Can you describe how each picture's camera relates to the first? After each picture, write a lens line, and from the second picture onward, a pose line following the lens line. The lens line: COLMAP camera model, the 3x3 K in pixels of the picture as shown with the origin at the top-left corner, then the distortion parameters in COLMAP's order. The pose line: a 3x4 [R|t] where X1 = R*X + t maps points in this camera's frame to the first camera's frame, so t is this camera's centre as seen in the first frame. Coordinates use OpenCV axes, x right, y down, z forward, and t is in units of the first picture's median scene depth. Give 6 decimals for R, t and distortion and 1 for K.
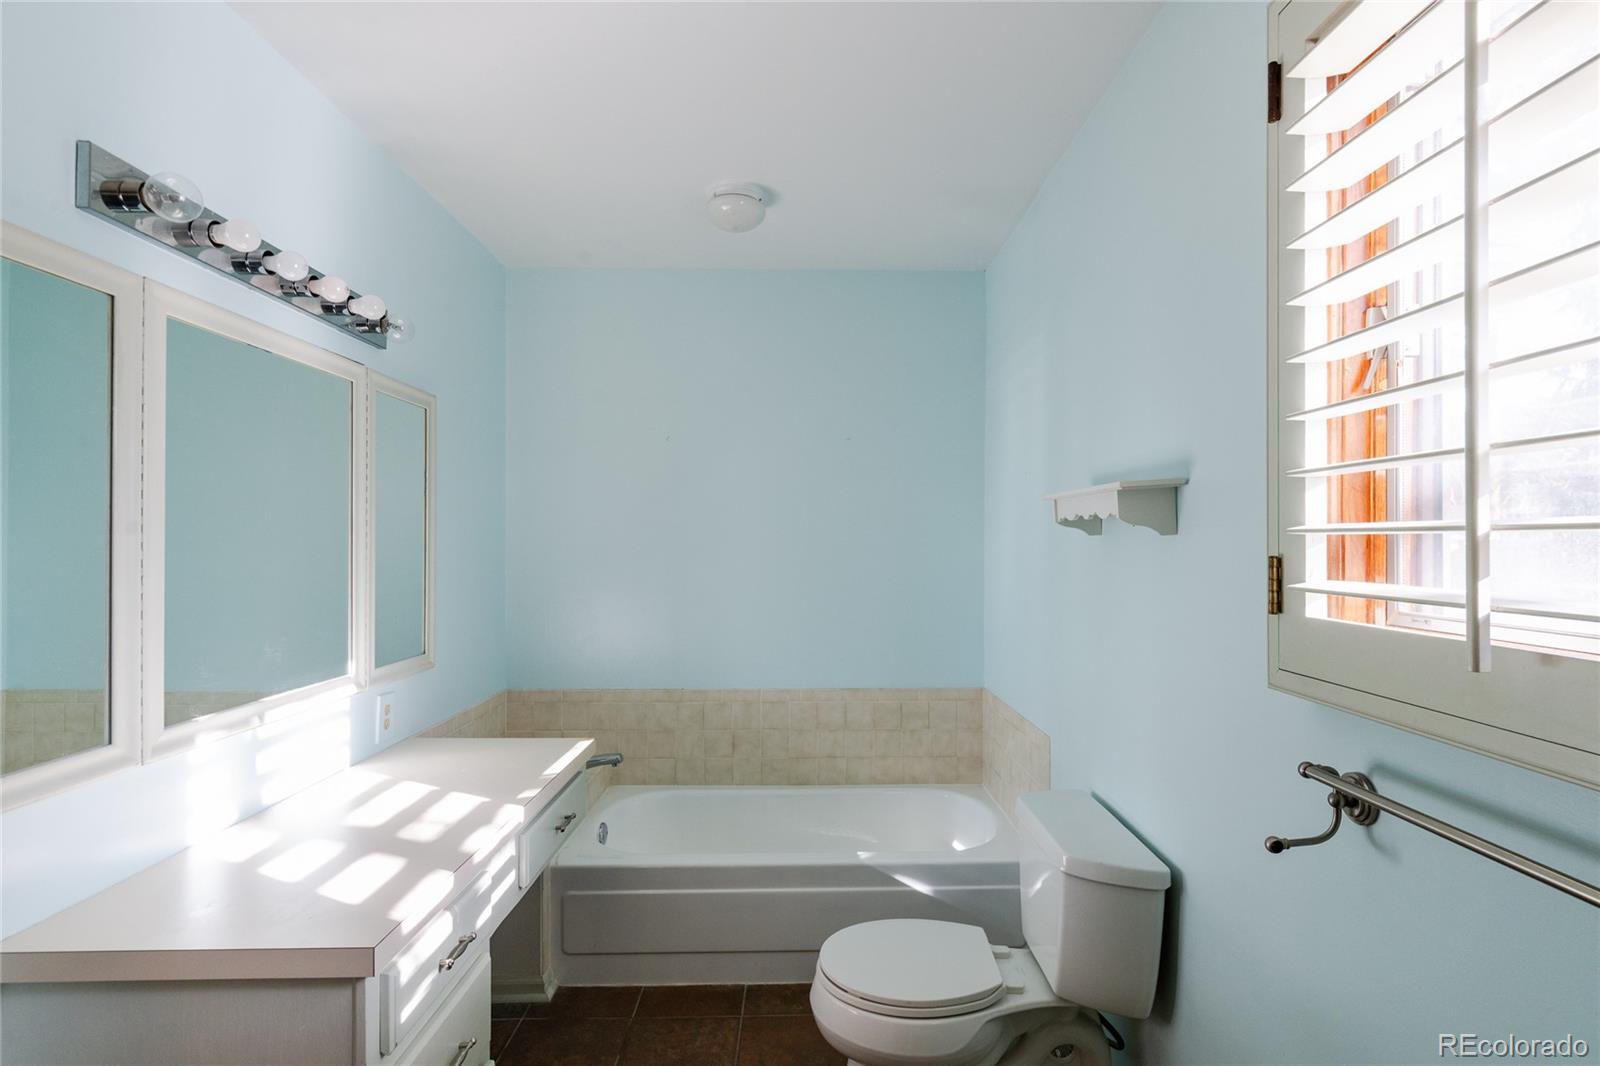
lens RADIAL K [[789.7, 0, 807.2], [0, 789.7, 531.4], [0, 0, 1]] dist [-0.005235, 0.002103]
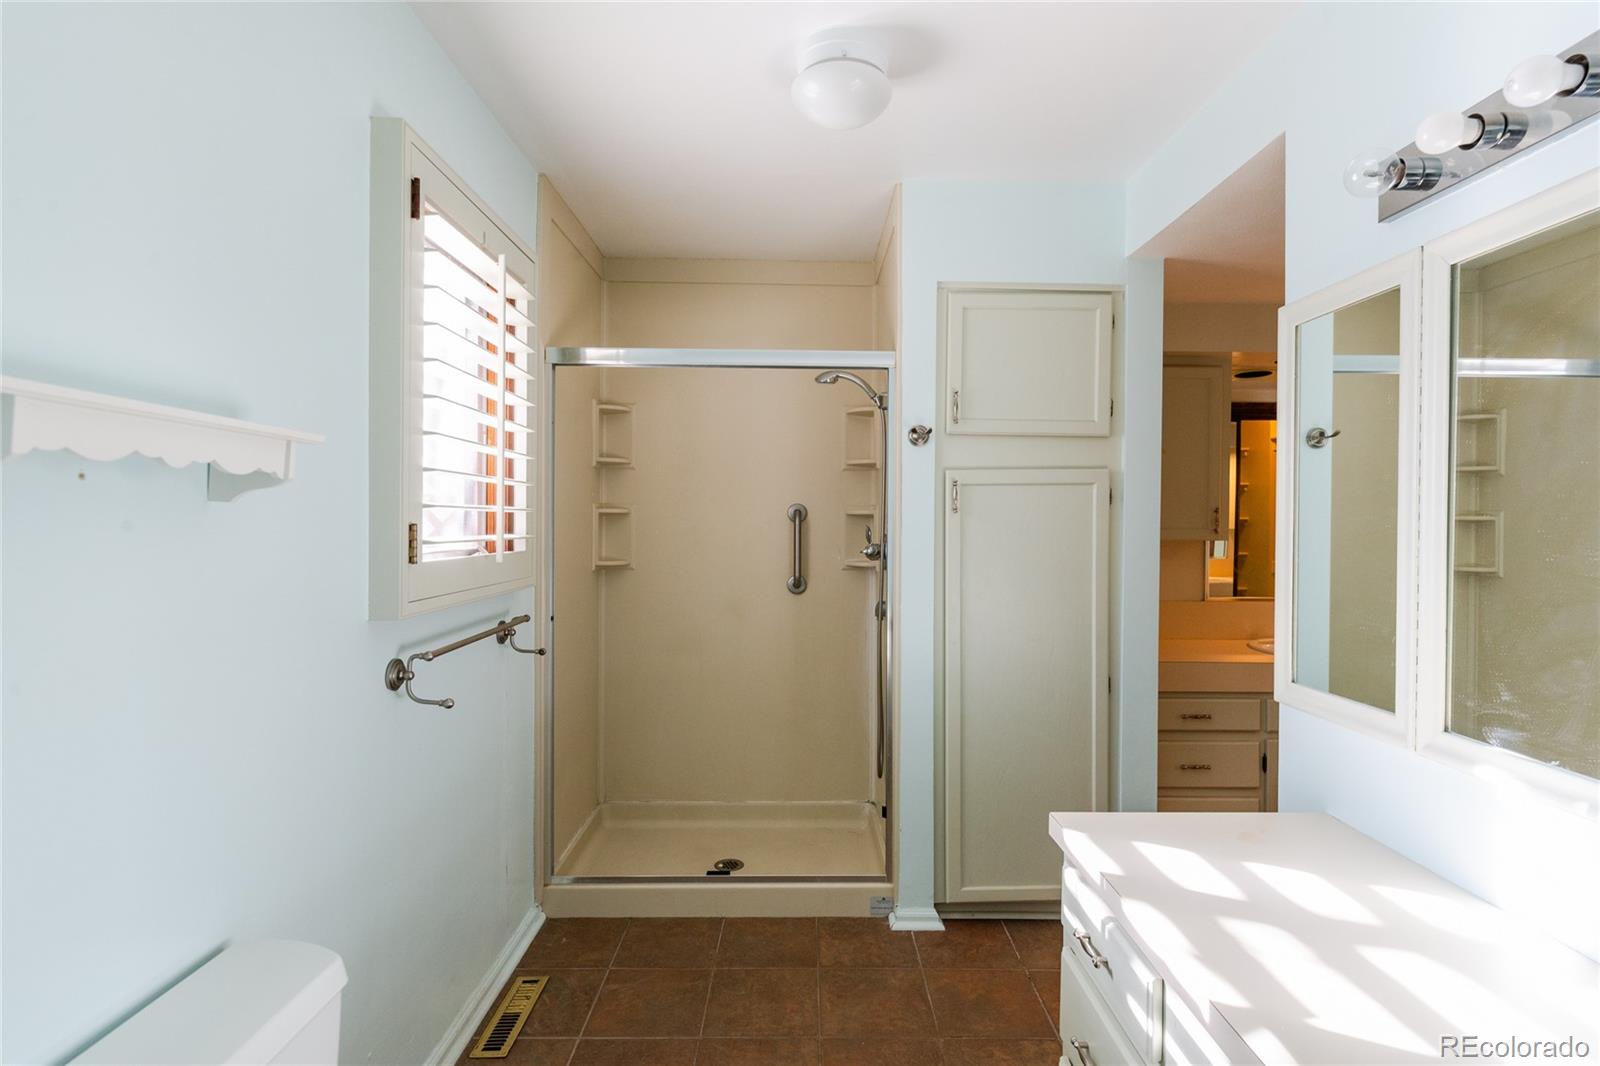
lens RADIAL K [[789.7, 0, 809.4], [0, 789.7, 533.8], [0, 0, 1]] dist [-0.005235, 0.002103]
pose [[-0.999974, -0.006546, -0.003118, -0.053343], [-0.006571, 0.999944, 0.008241, 0.014580], [0.003064, 0.008262, -0.999961, 1.104015]]
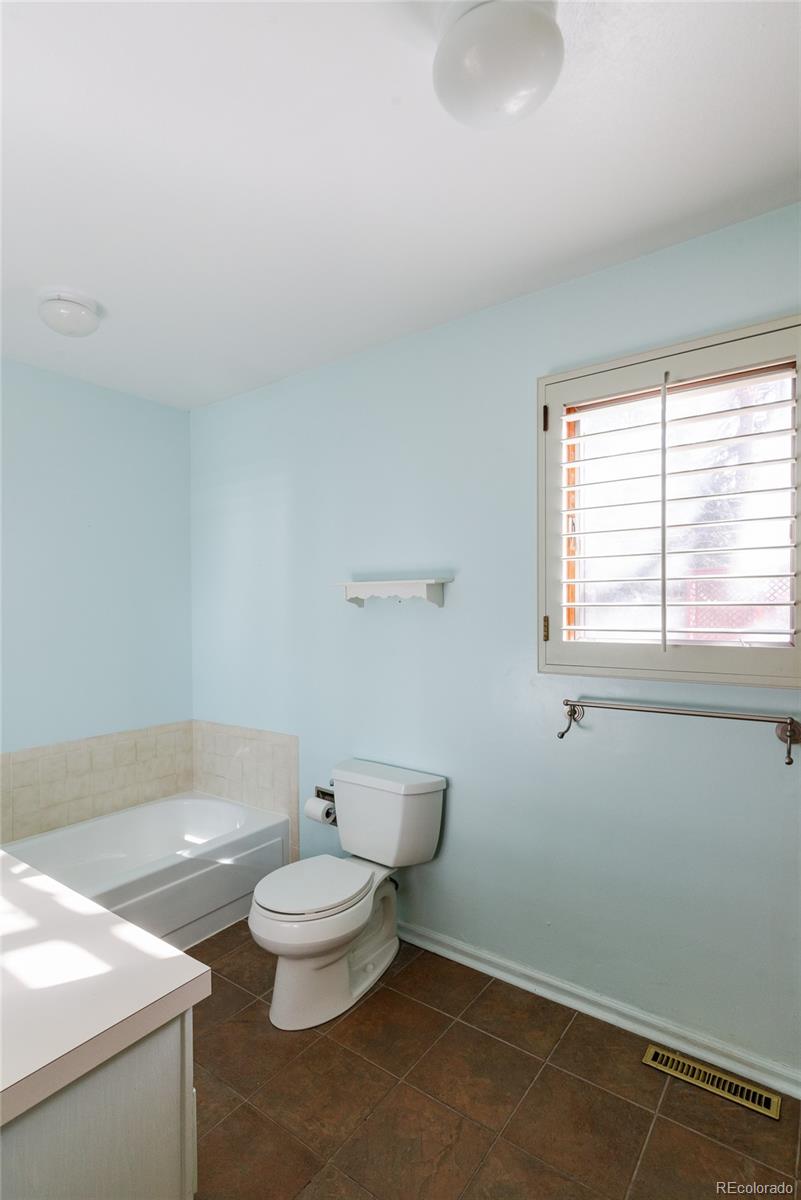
lens RADIAL K [[592.3, 0, 407.4], [0, 592.3, 608.5], [0, 0, 1]] dist [-0.005235, 0.002103]
pose [[0.601769, -0.003330, 0.798663, -0.488550], [-0.003123, 0.999974, 0.006522, -0.001525], [-0.798664, -0.006419, 0.601743, 0.119253]]
